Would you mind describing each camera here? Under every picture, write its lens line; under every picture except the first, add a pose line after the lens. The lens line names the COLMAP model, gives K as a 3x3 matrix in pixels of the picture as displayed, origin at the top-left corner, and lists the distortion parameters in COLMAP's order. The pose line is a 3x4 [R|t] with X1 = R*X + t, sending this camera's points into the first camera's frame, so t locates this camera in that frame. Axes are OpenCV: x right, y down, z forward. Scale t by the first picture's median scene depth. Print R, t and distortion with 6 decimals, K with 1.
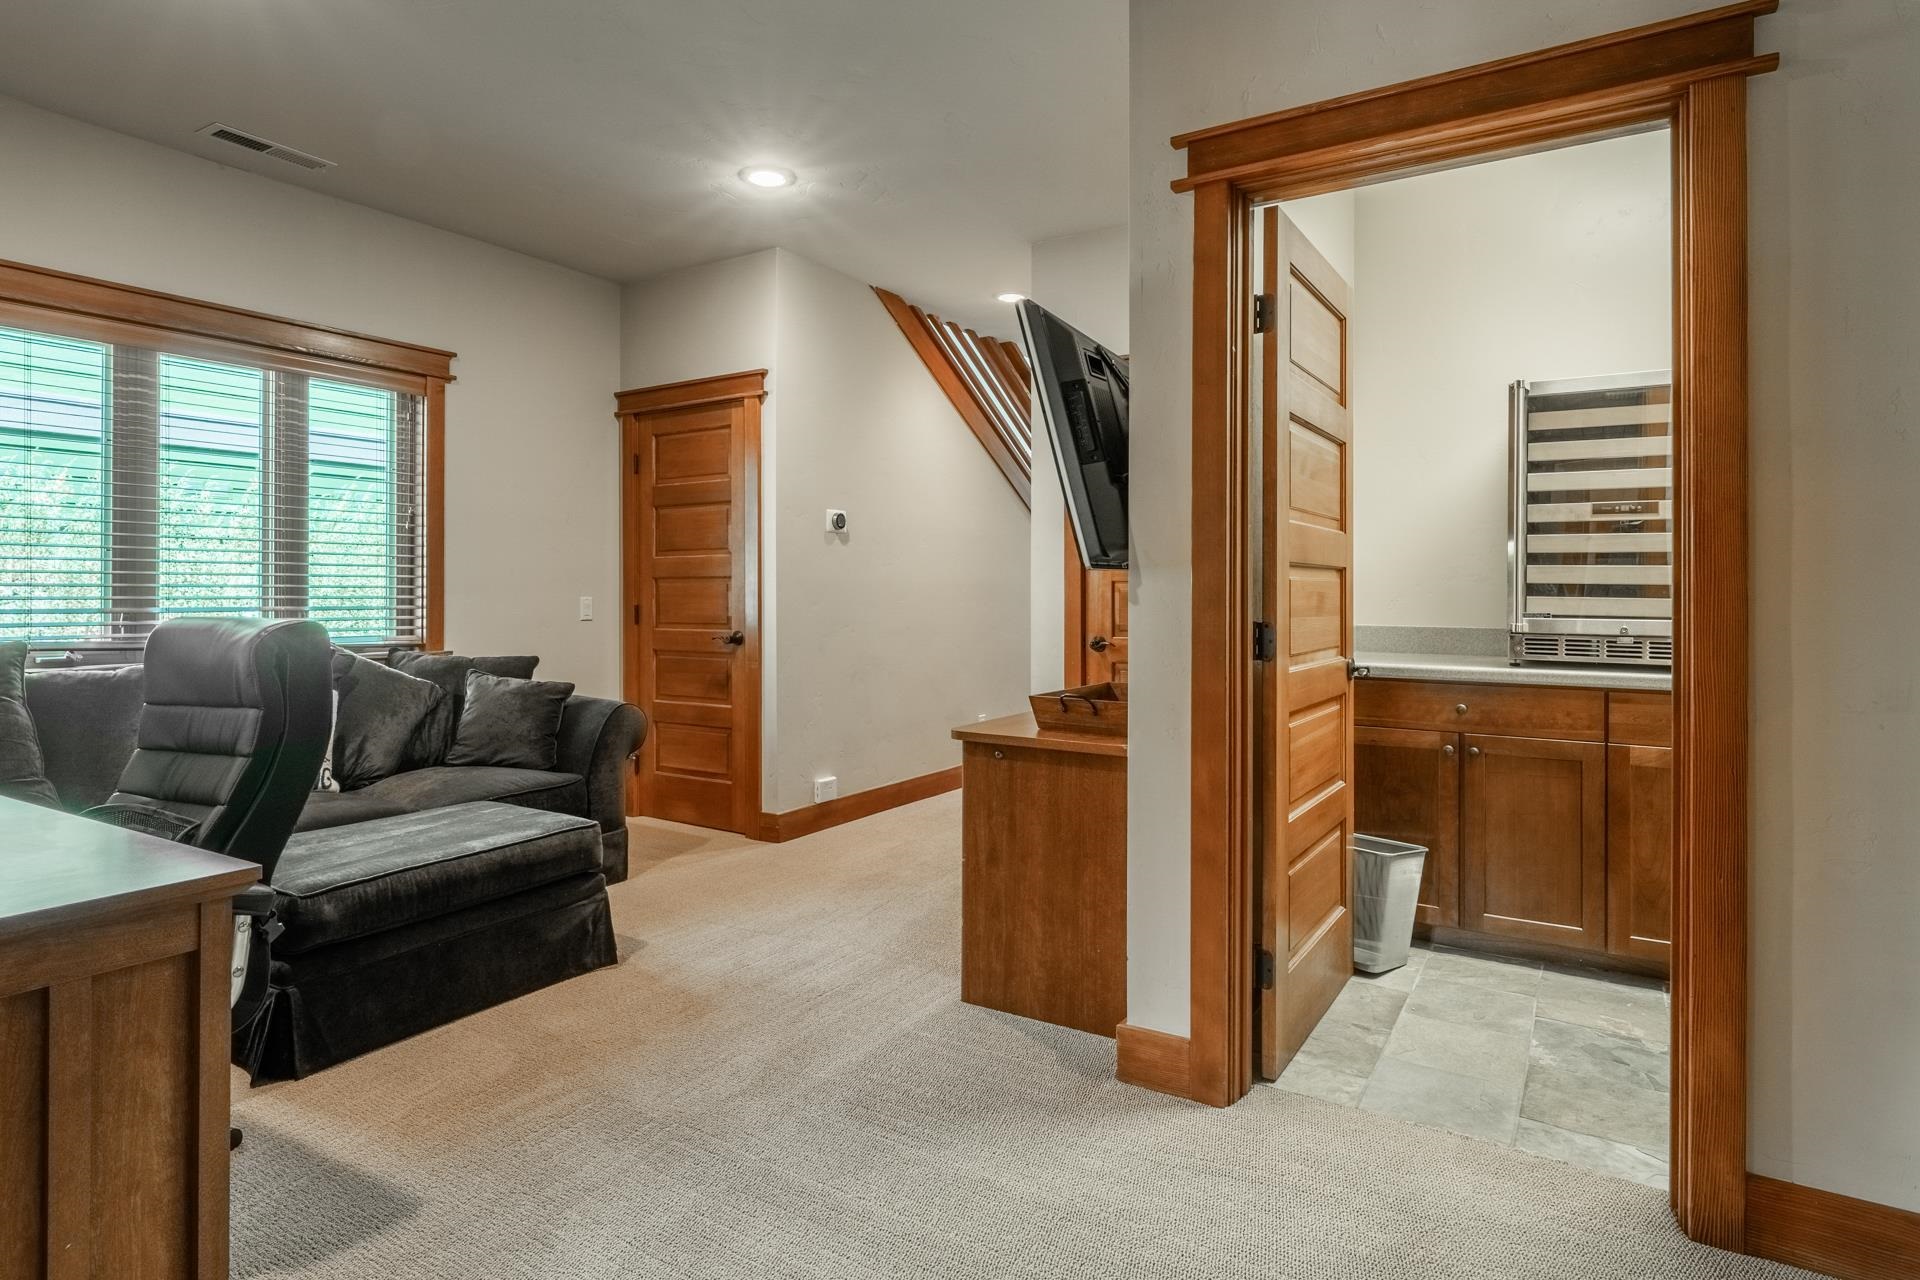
lens RADIAL K [[1021.9, 0, 964.3], [0, 1021.9, 592.9], [0, 0, 1]] dist [0.000949, -0.001291]
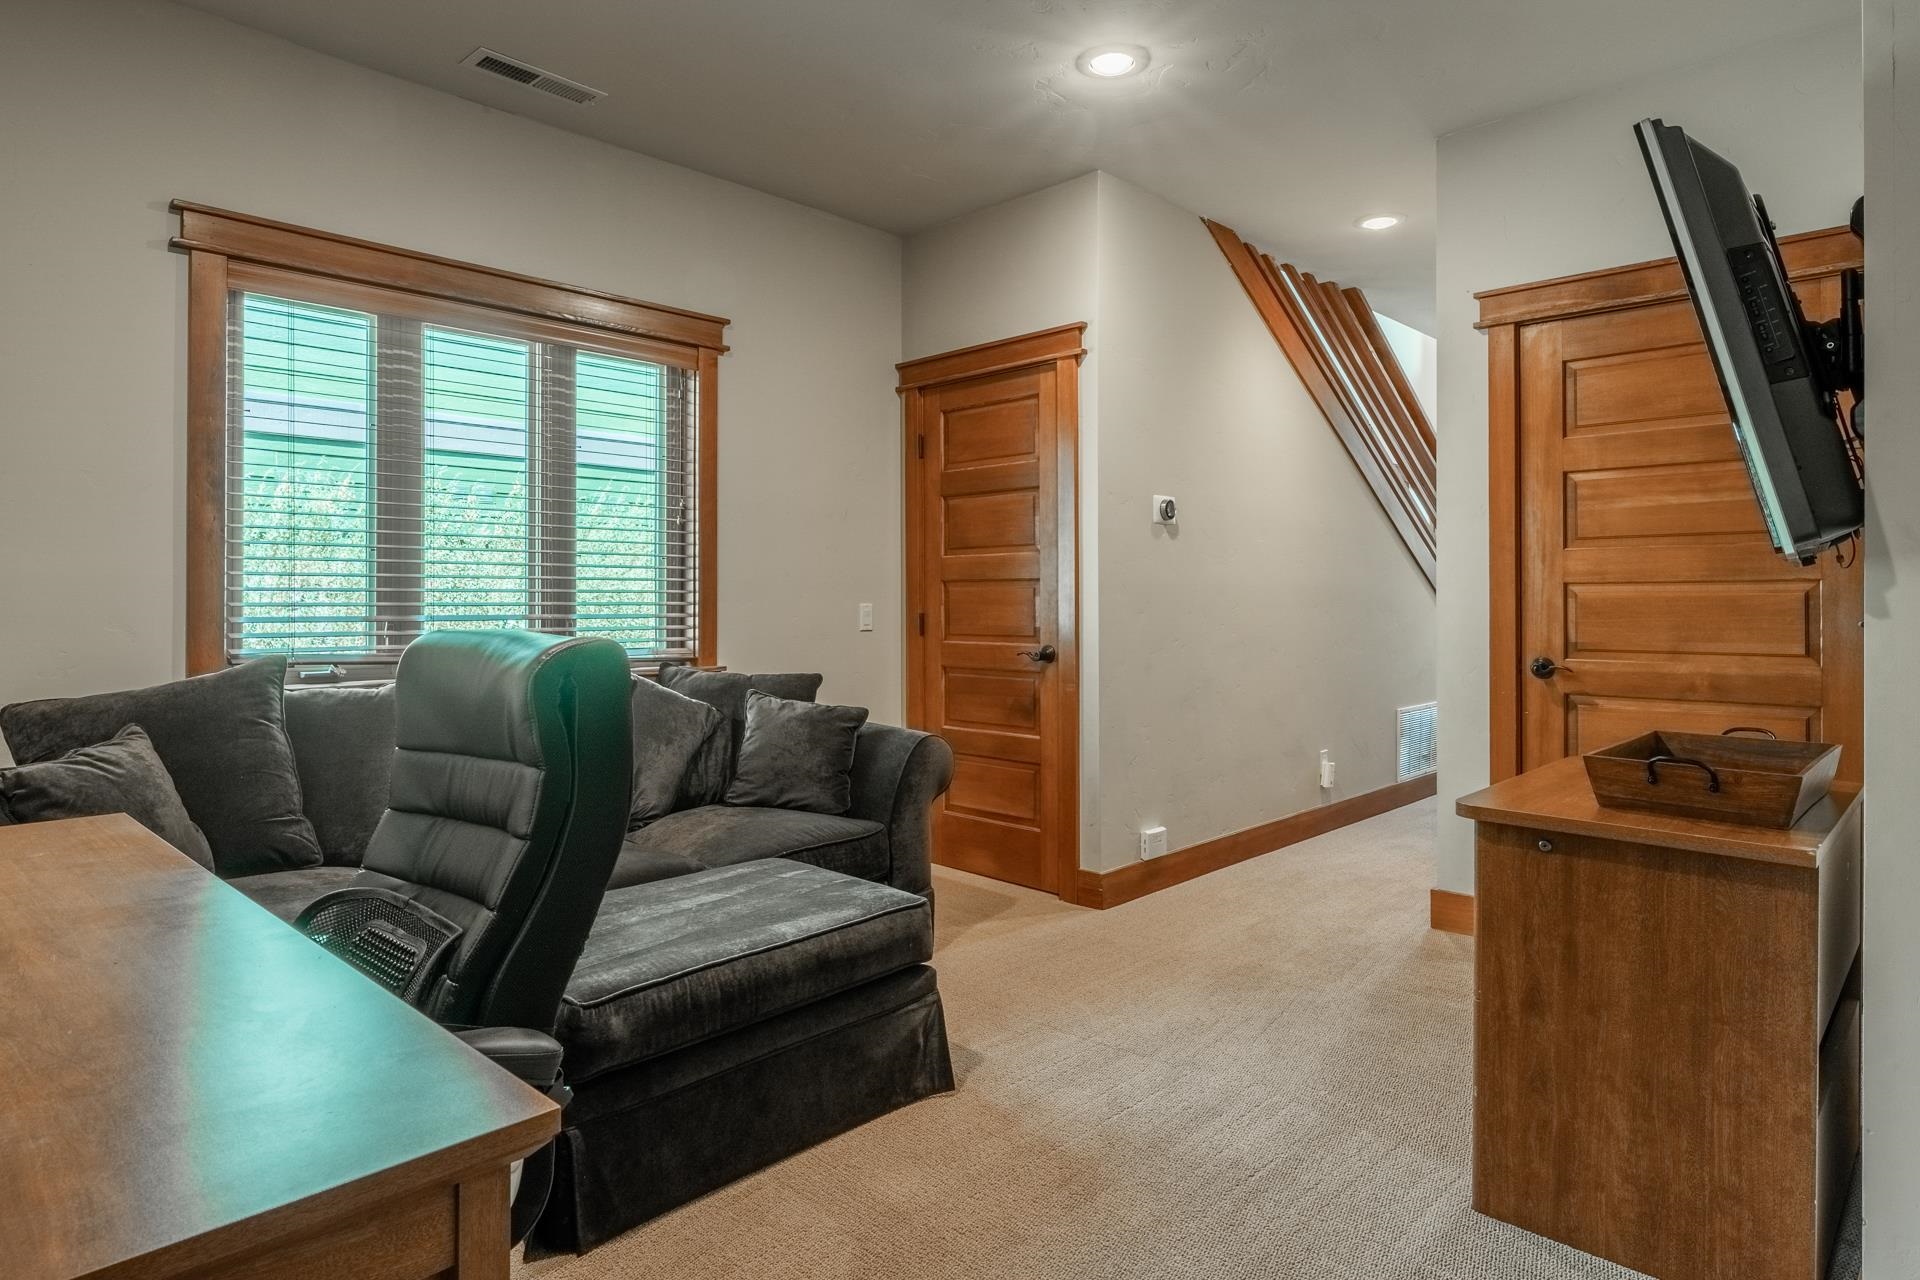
lens RADIAL K [[1070.0, 0, 970.9], [0, 1070.0, 601.3], [0, 0, 1]] dist [0.001438, 0.000803]
pose [[0.979563, 0.000495, -0.201139, -0.134440], [-0.000115, 0.999998, 0.001897, 0.000440], [0.201140, -0.001835, 0.979561, 0.182337]]
